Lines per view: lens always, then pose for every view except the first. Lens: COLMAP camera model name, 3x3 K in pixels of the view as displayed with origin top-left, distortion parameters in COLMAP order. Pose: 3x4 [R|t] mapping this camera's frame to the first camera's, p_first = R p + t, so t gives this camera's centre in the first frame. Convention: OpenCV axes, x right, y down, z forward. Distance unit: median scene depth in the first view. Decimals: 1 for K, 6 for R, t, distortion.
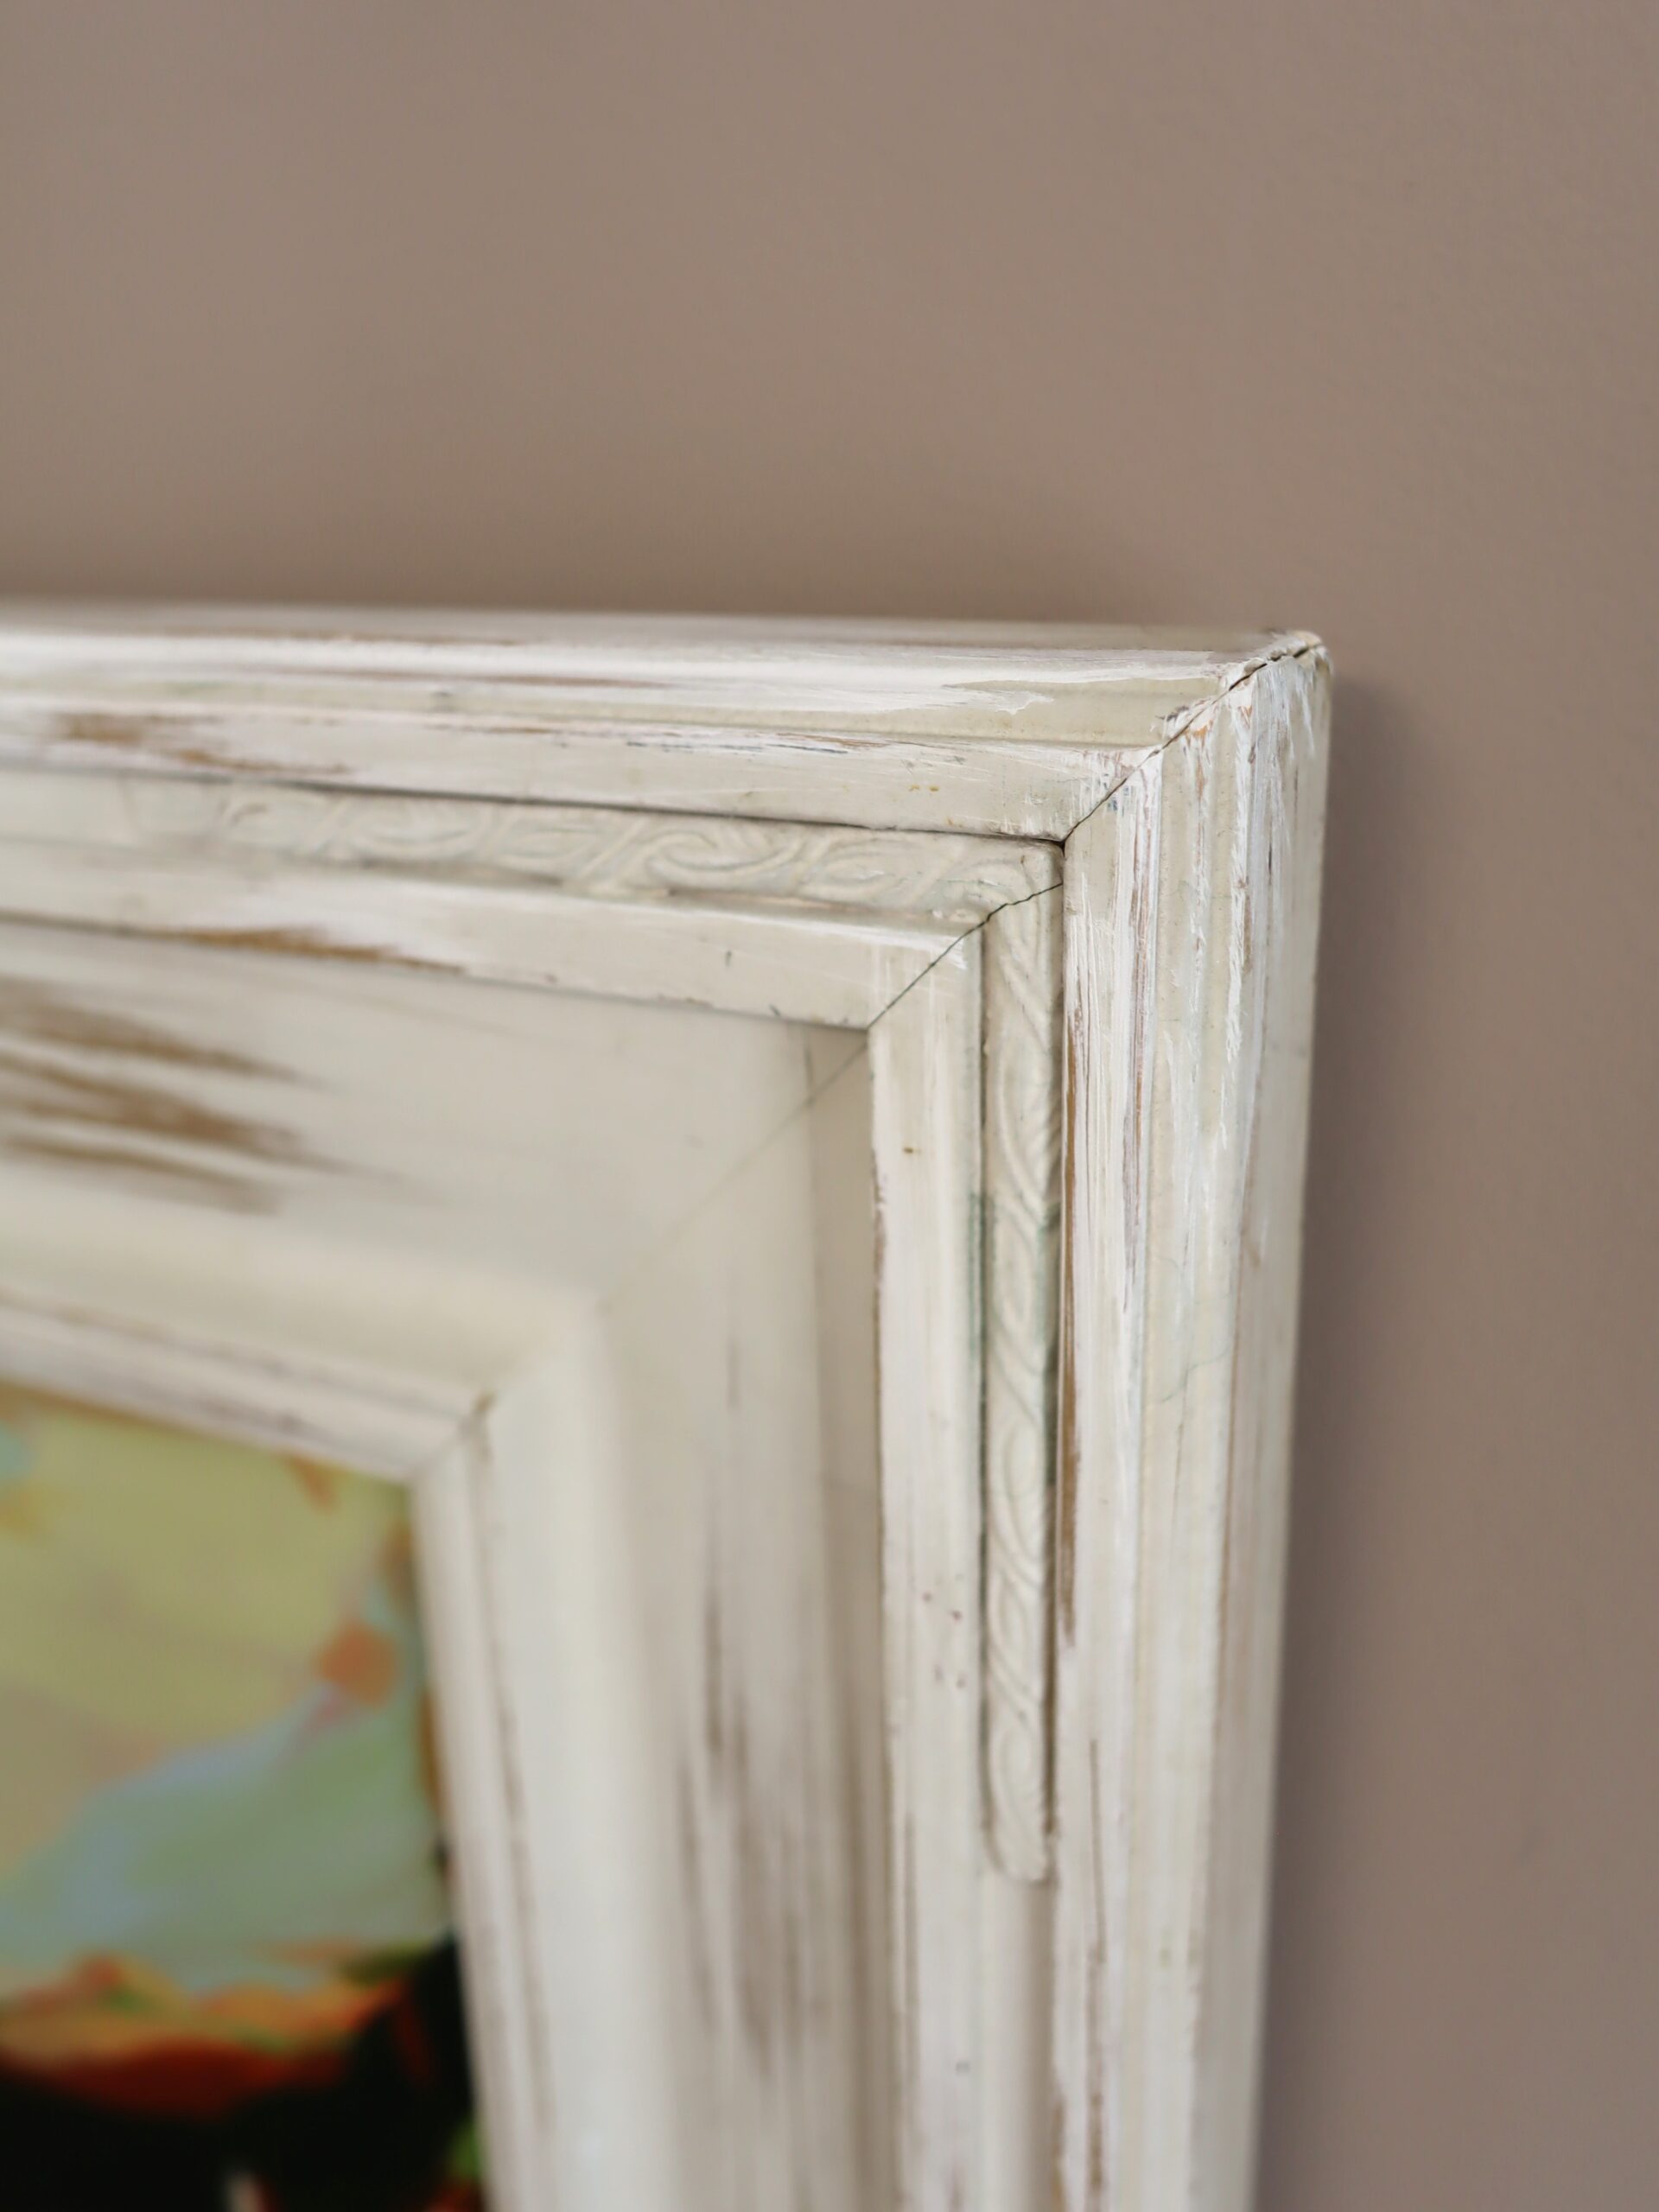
lens RADIAL K [[2002.6, 0, 829.5], [0, 2002.6, 1106.0], [0, 0, 1]] dist [-0.003785, -0.006874]
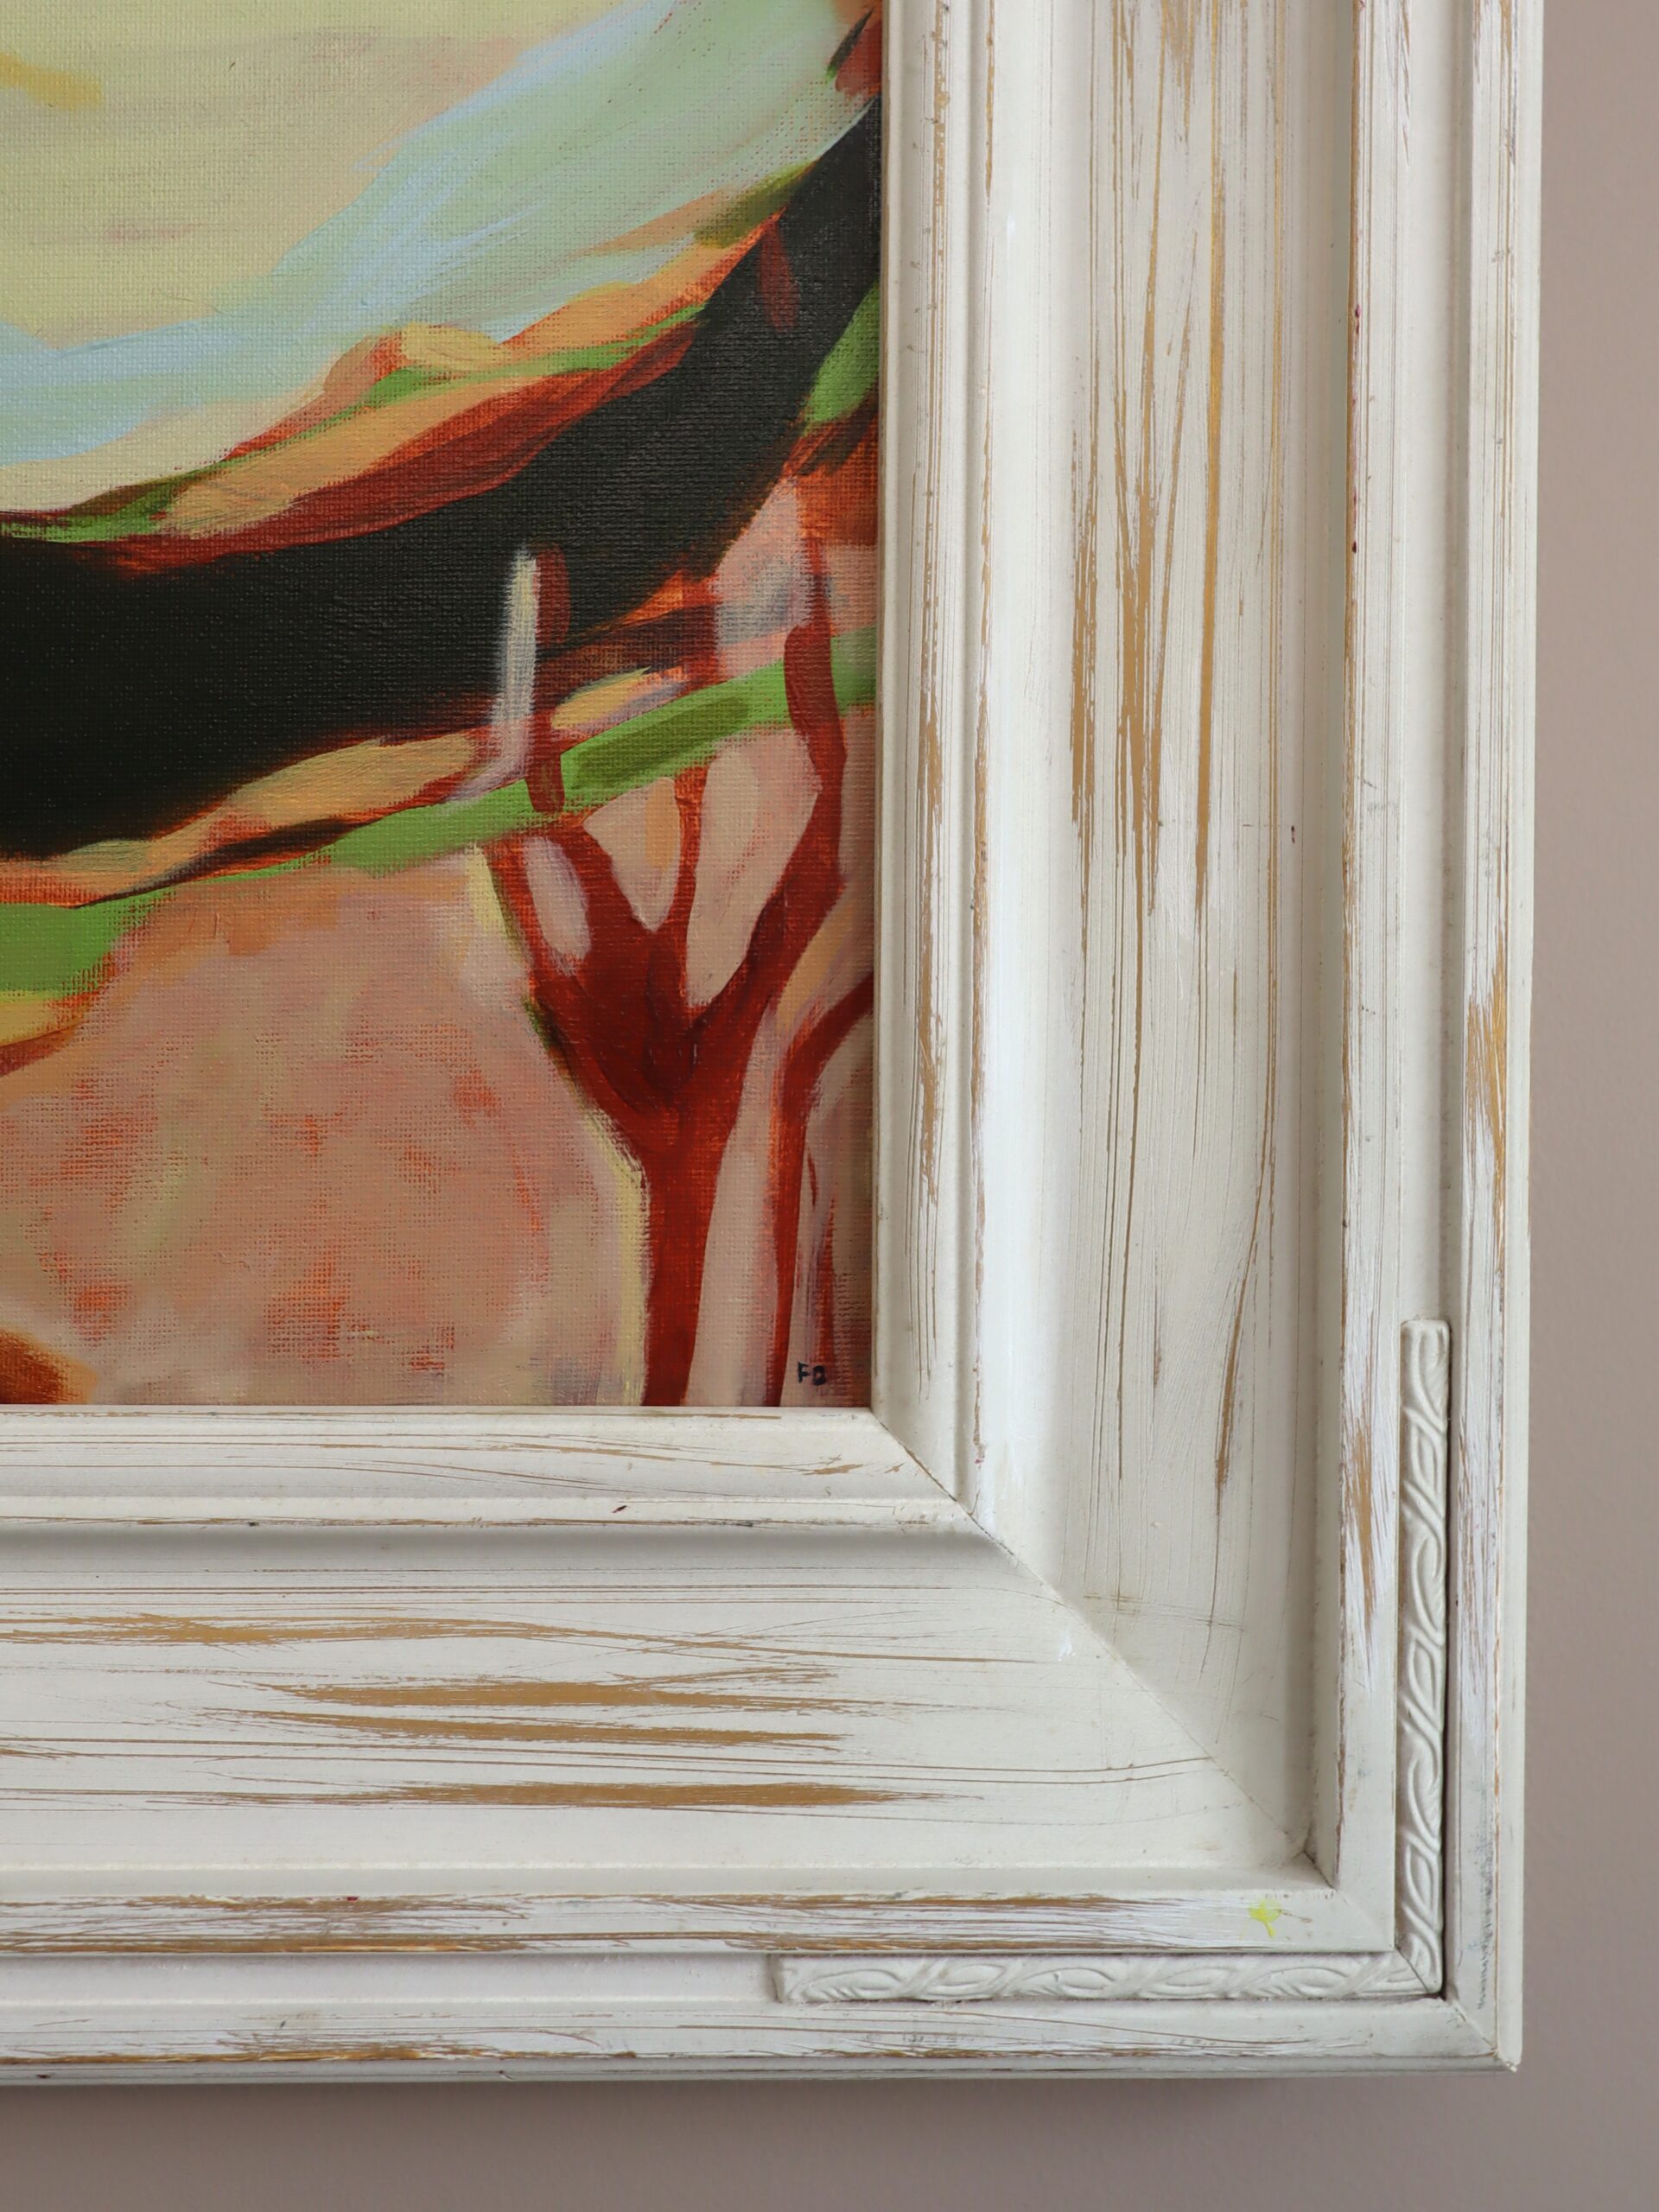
lens RADIAL K [[1884.3, 0, 829.5], [0, 1884.3, 1106.0], [0, 0, 1]] dist [0.023767, -0.044262]
pose [[0.874204, 0.032397, 0.484477, -1.042325], [0.129744, 0.945907, -0.297367, 1.871598], [-0.467904, 0.322817, 0.822712, 0.393369]]
